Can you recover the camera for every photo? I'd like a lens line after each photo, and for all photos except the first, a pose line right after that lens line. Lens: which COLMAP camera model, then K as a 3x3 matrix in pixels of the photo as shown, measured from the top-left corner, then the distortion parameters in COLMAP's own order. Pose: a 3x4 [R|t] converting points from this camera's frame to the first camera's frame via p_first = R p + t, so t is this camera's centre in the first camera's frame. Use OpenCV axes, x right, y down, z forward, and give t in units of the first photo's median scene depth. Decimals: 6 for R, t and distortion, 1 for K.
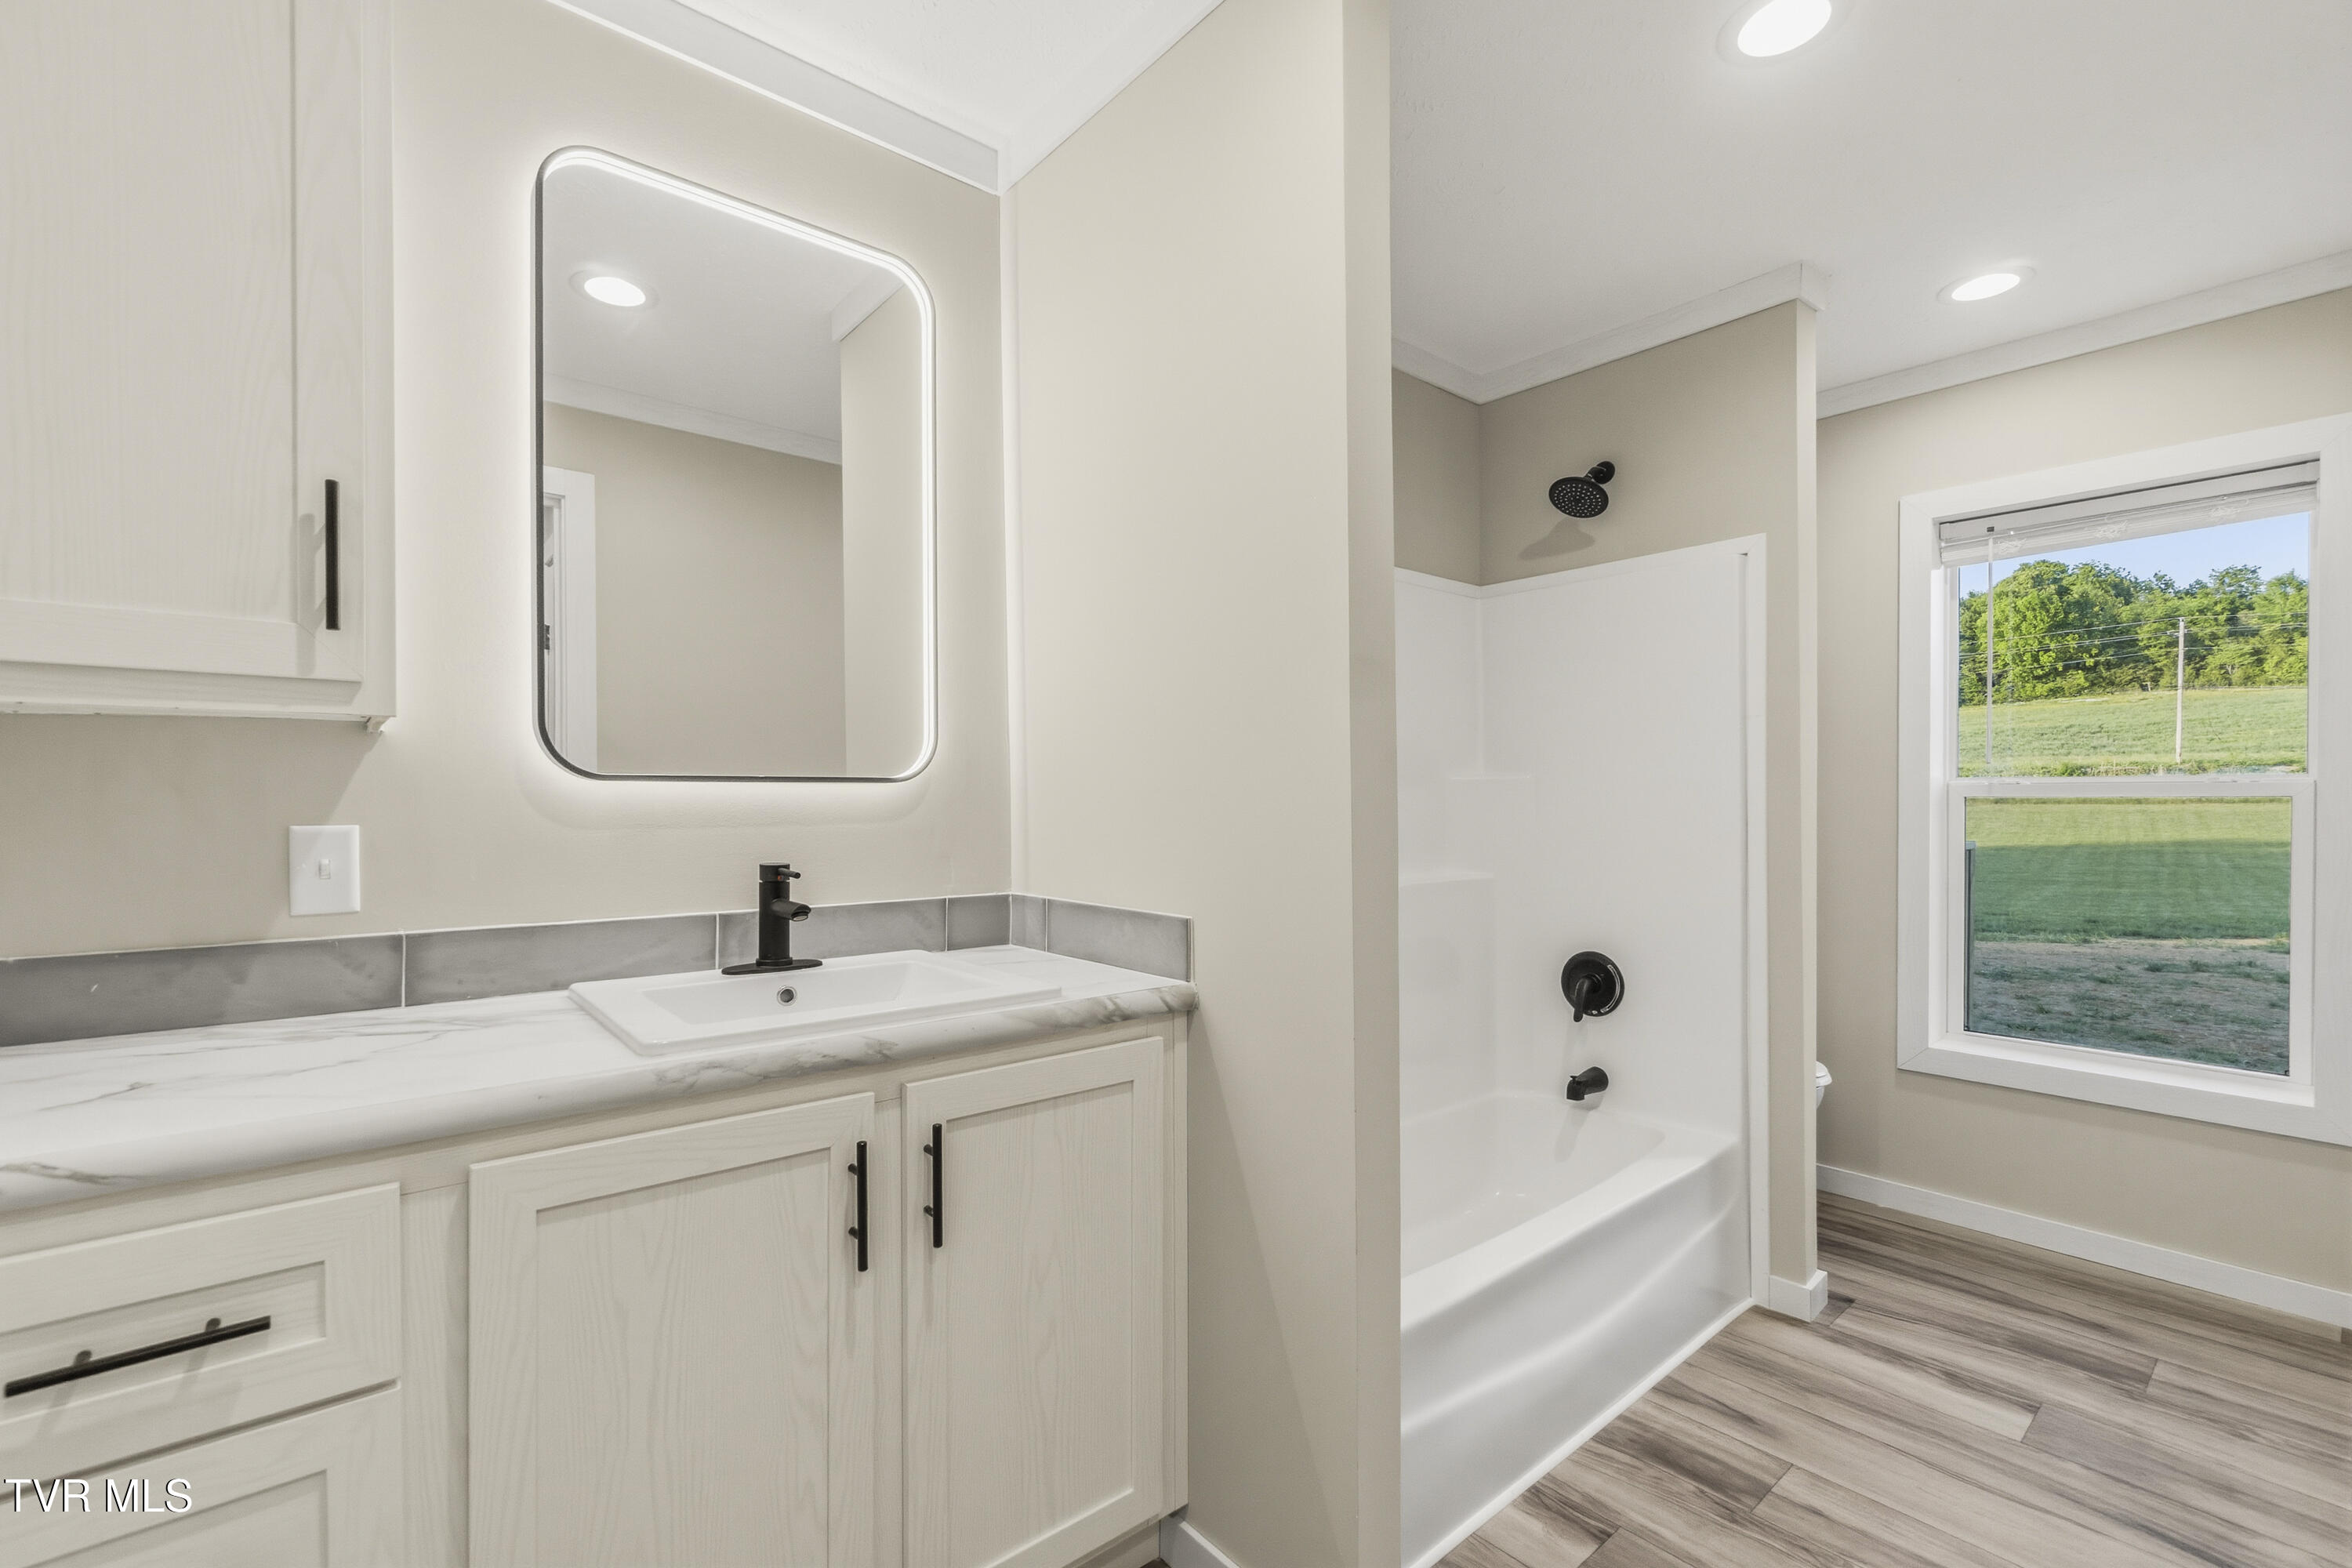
lens RADIAL K [[1017.1, 0, 1174.5], [0, 1017.1, 789.8], [0, 0, 1]] dist [-0.001668, 0.000997]
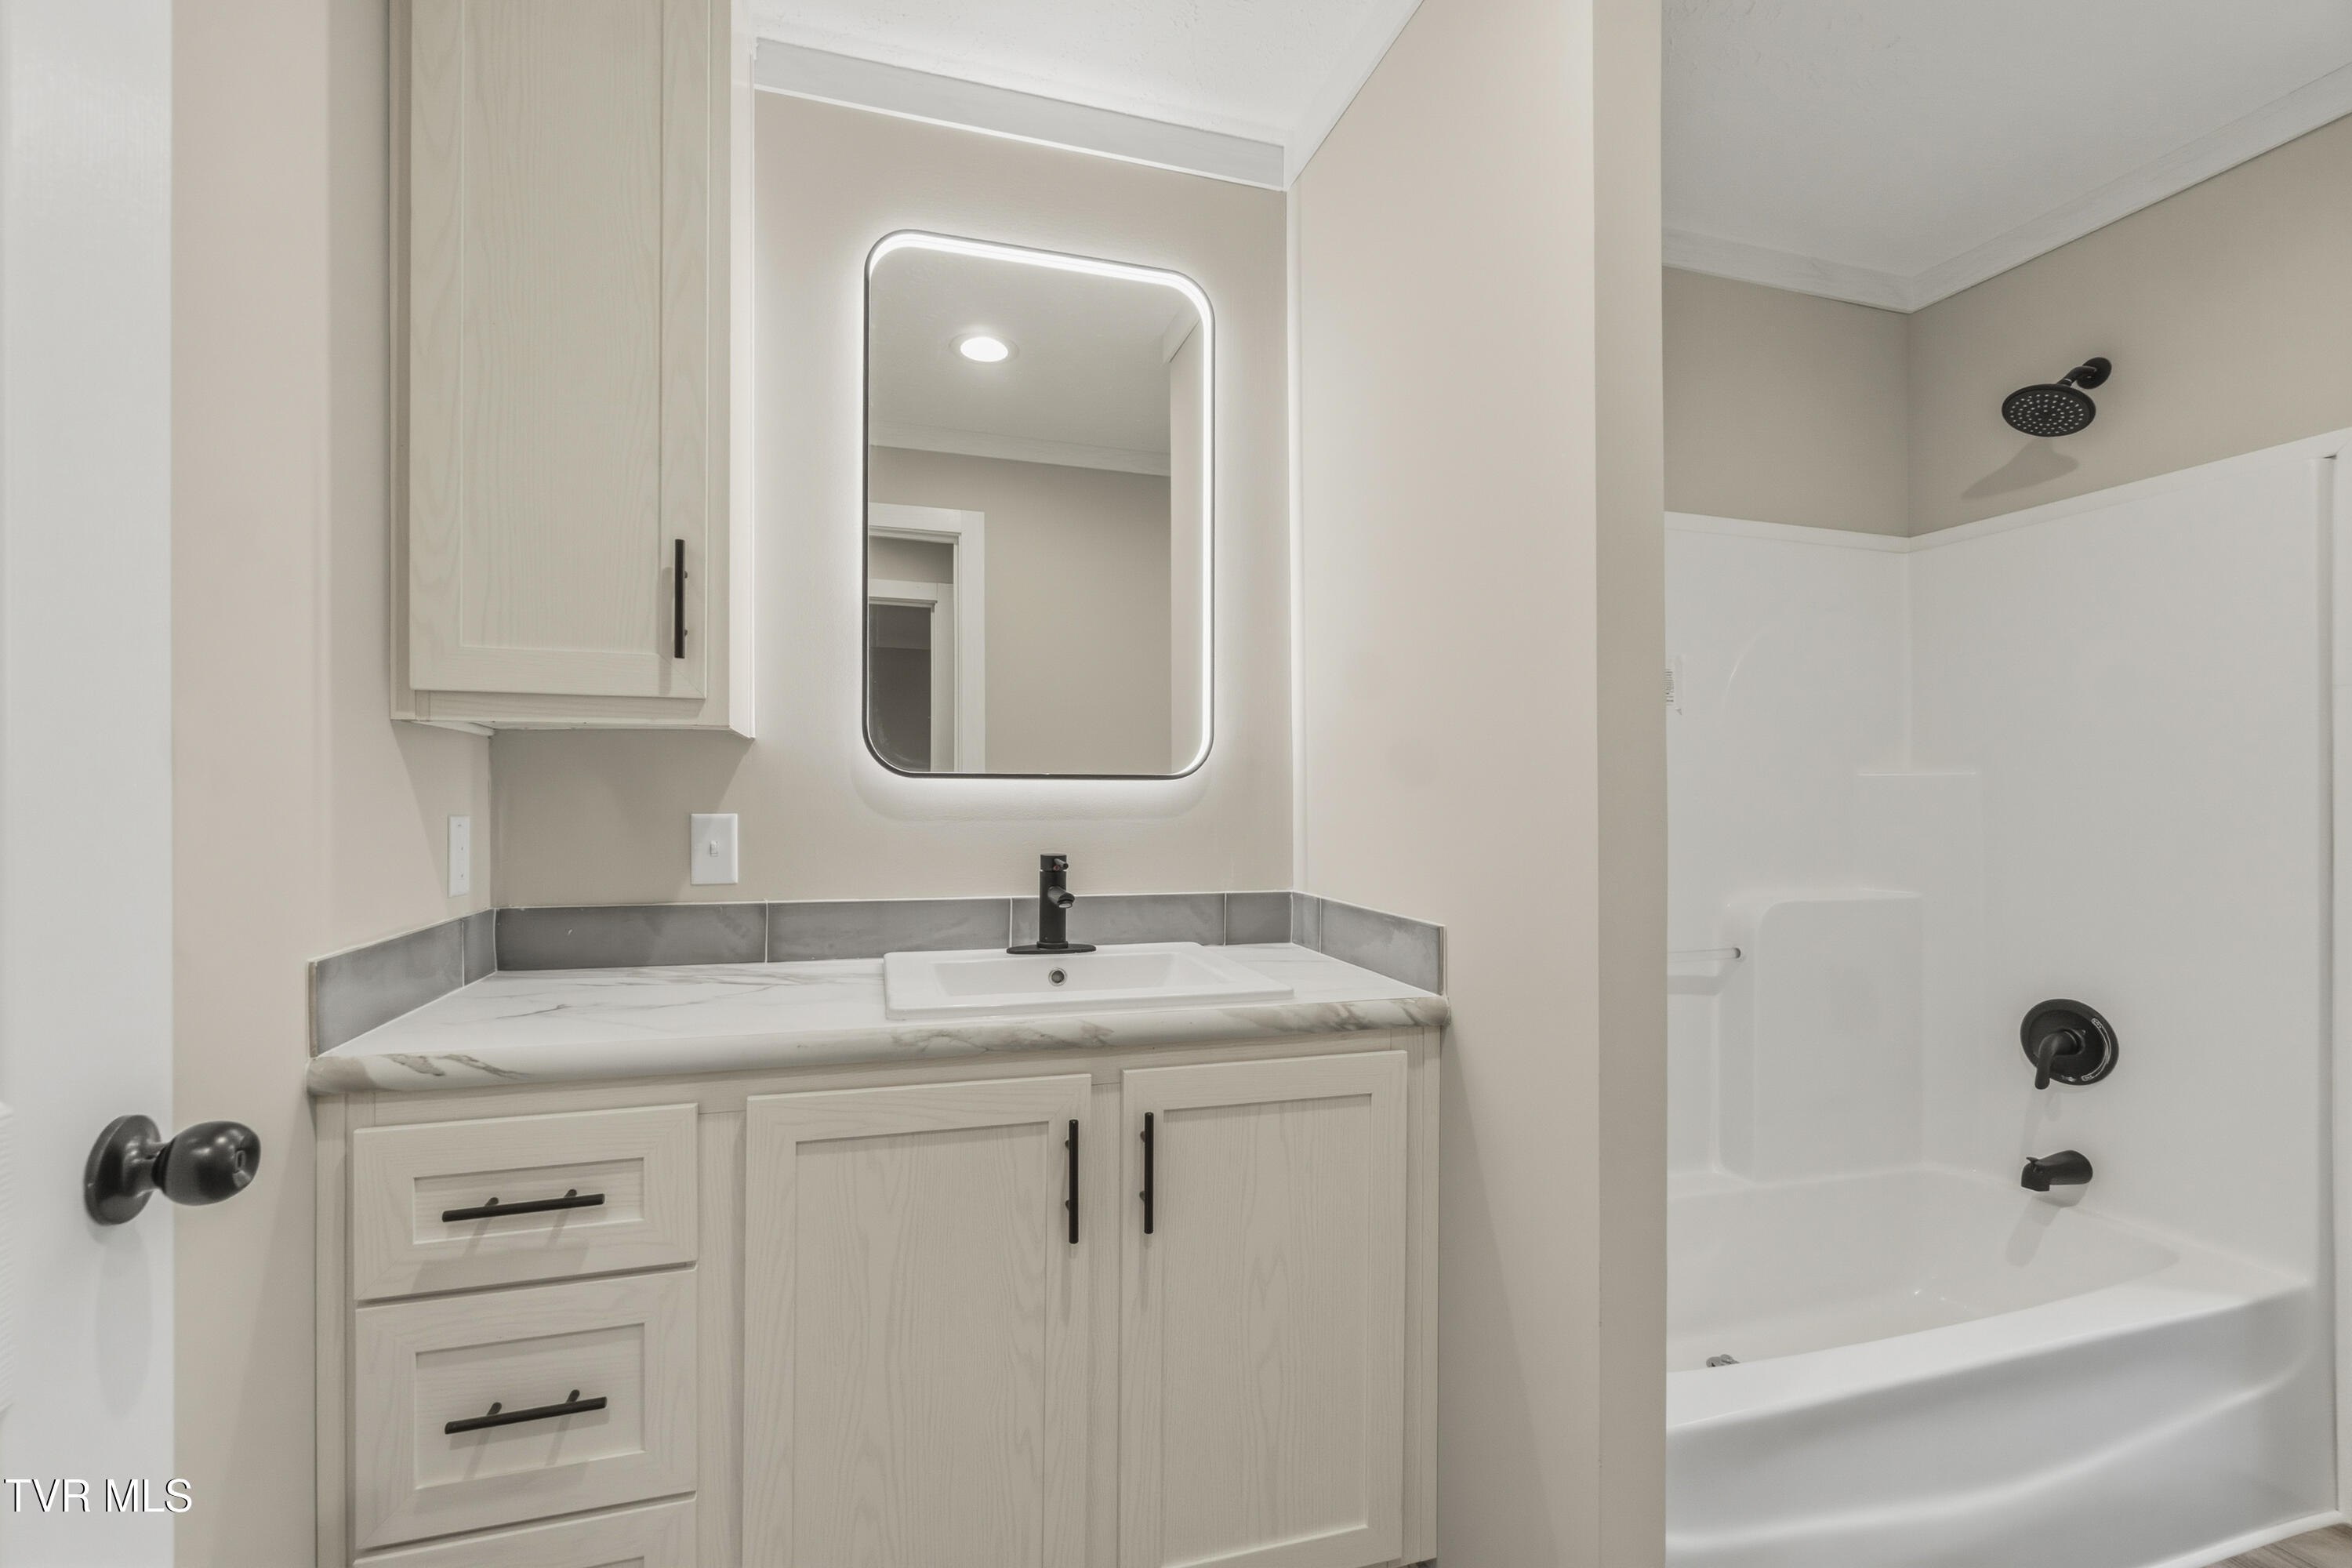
lens RADIAL K [[1018.7, 0, 1172.1], [0, 1018.7, 785.3], [0, 0, 1]] dist [-0.001109, 0.000468]
pose [[0.921387, 0.002056, -0.388642, 0.153800], [-0.002771, 0.999995, -0.001278, -0.000034], [0.388637, 0.002255, 0.921388, 0.051652]]
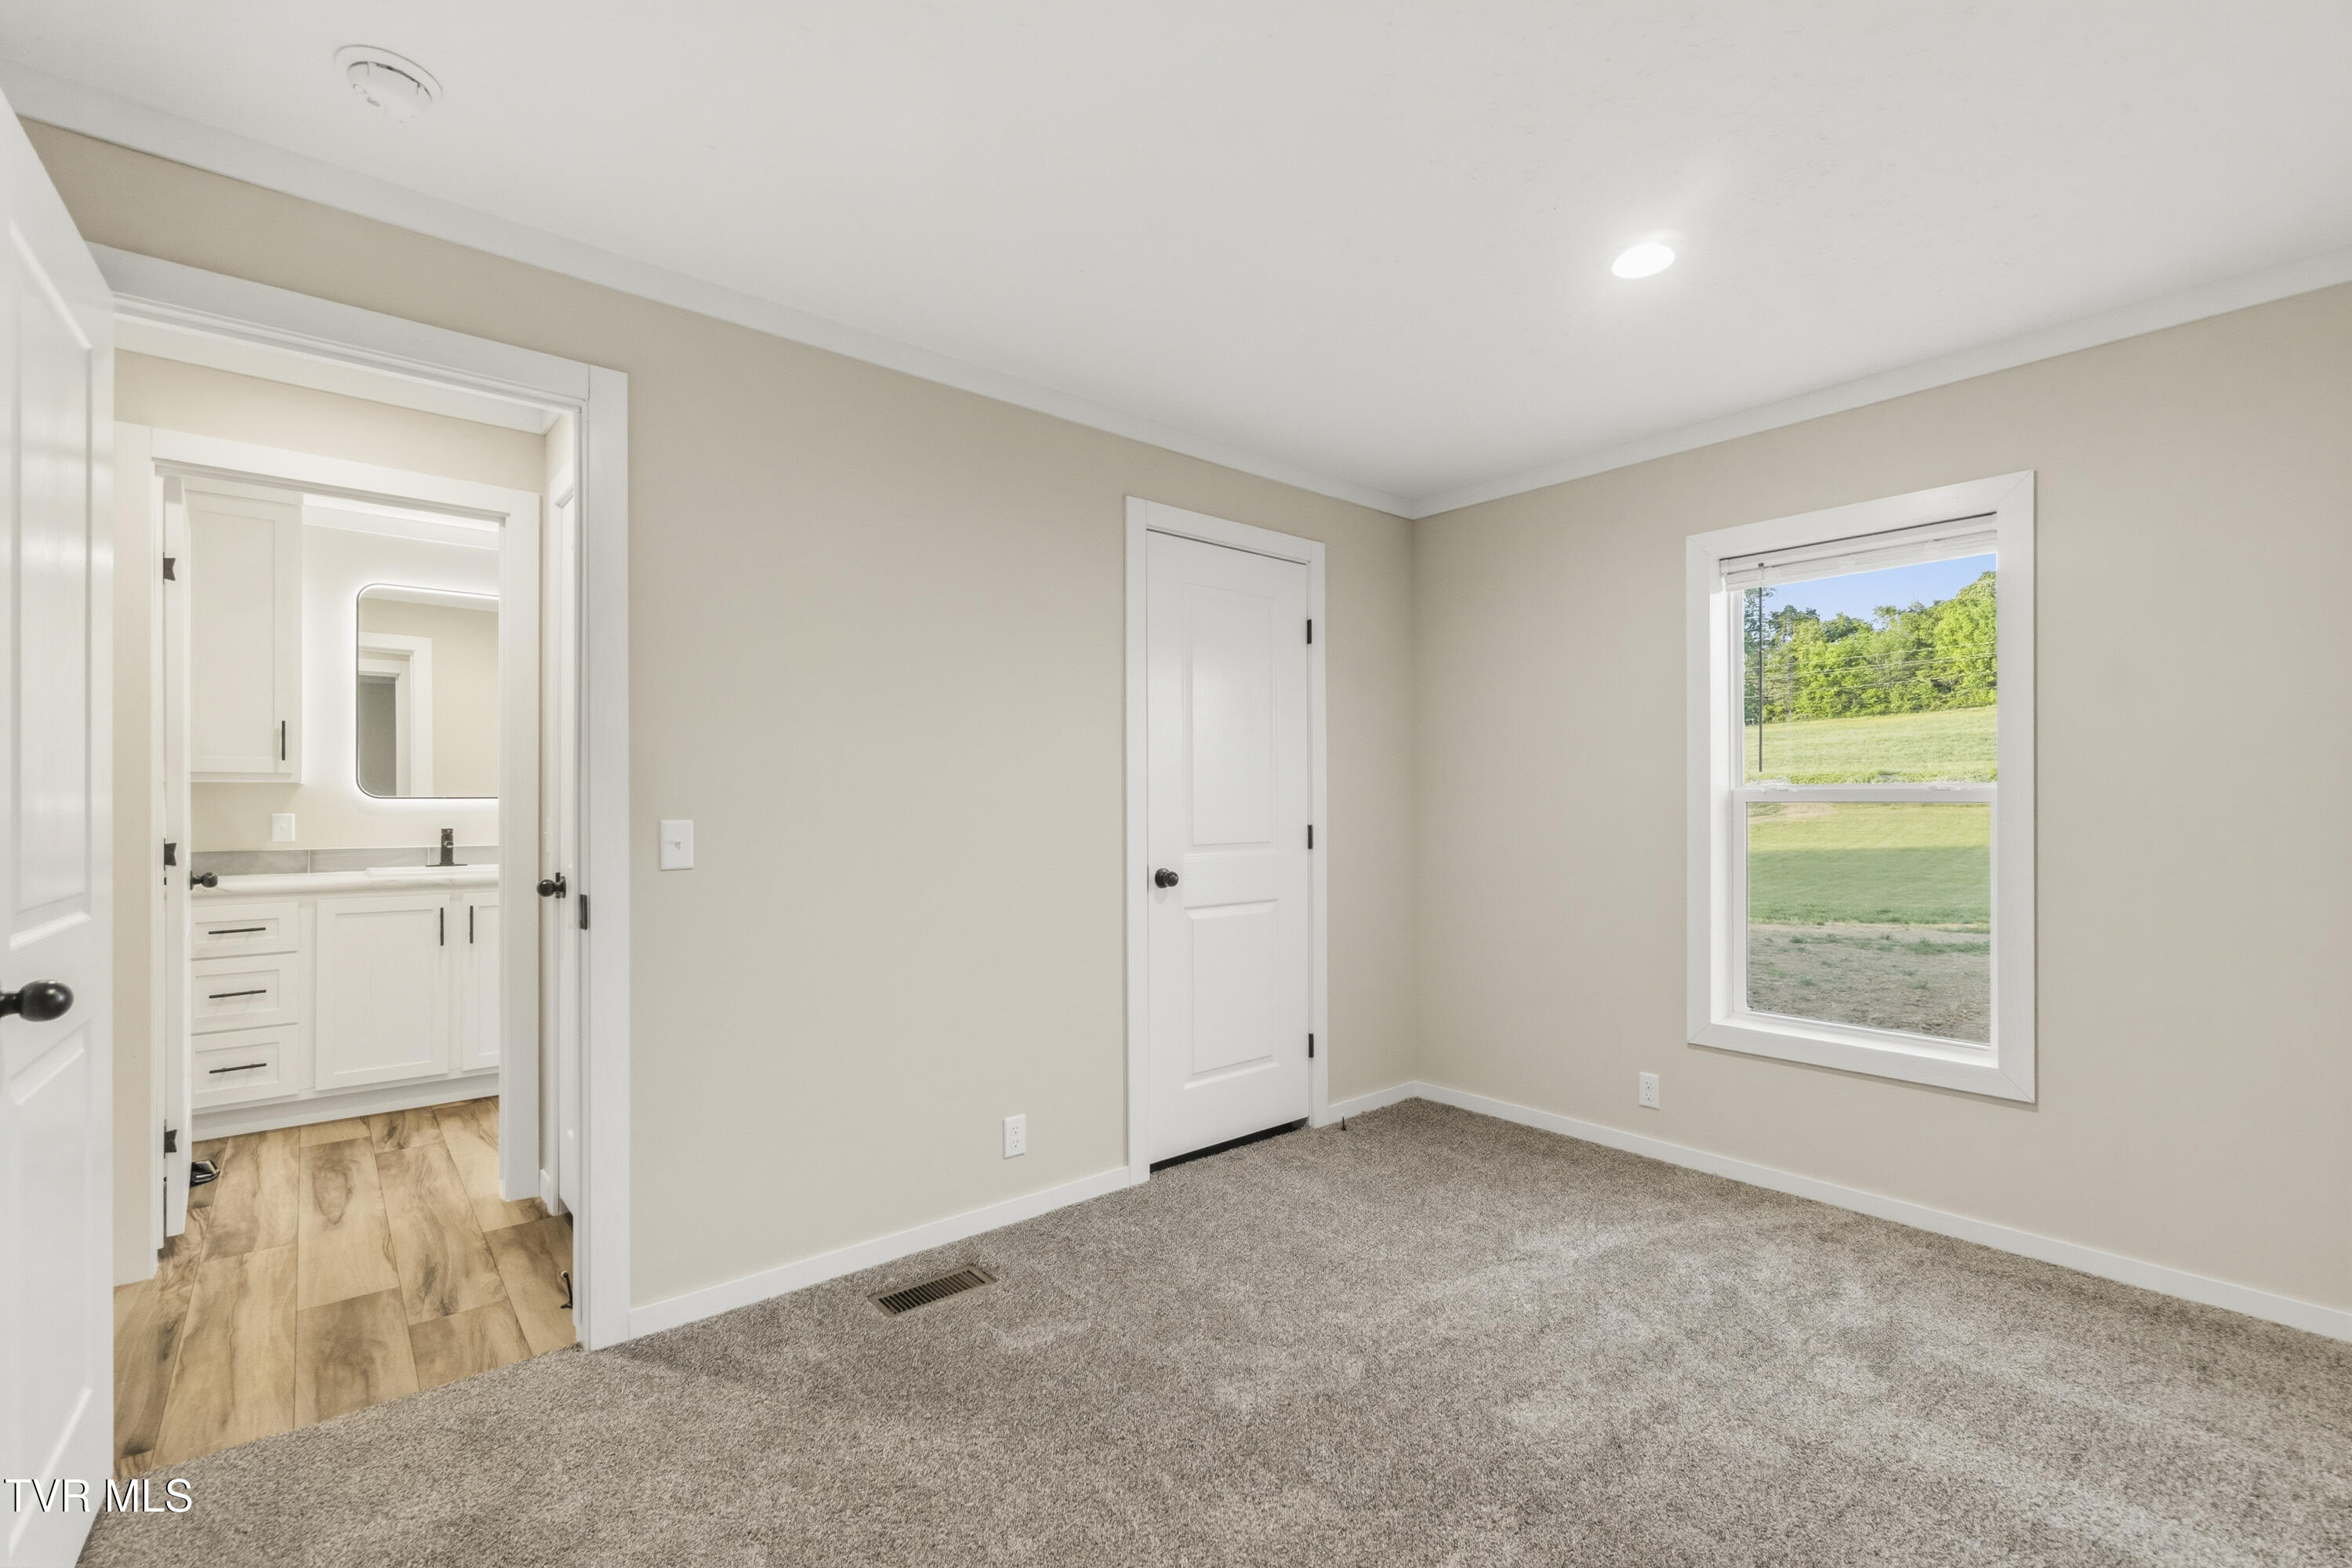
lens RADIAL K [[1039.4, 0, 1176.0], [0, 1039.4, 784.0], [0, 0, 1]] dist [0.000450, 0.000229]
pose [[0.999988, 0.001920, -0.004440, 1.668147], [-0.001957, 0.999964, -0.008274, -0.030708], [0.004424, 0.008283, 0.999956, -1.896344]]
